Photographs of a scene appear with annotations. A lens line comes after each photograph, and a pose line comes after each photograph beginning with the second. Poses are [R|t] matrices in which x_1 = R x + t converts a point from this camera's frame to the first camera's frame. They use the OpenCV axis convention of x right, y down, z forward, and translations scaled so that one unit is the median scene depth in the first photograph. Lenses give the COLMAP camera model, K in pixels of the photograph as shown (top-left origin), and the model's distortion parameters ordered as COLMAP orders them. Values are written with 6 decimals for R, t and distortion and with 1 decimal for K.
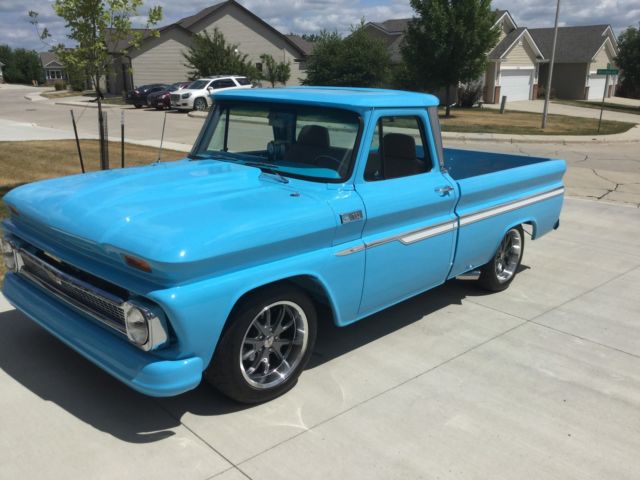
lens RADIAL K [[563.5, 0, 319.5], [0, 563.5, 201.1], [0, 0, 1]] dist [0.096810, -0.164444]
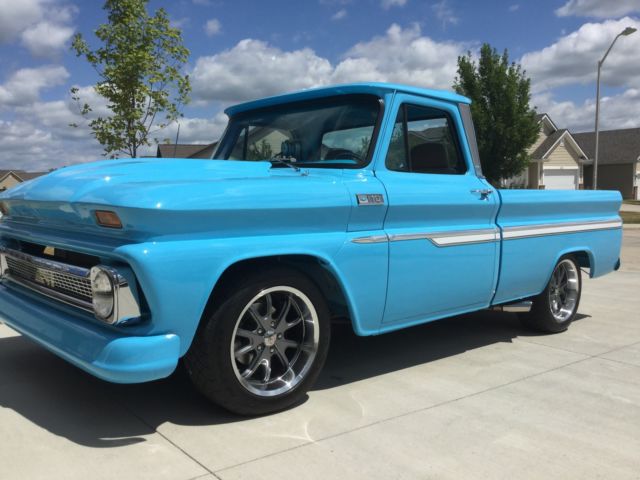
lens RADIAL K [[563.5, 0, 319.5], [0, 563.5, 201.1], [0, 0, 1]] dist [0.096810, -0.164444]
pose [[0.997052, -0.016667, -0.074890, 0.044237], [0.003161, 0.984212, -0.176964, 0.183286], [0.076657, 0.176206, 0.981364, 0.149355]]
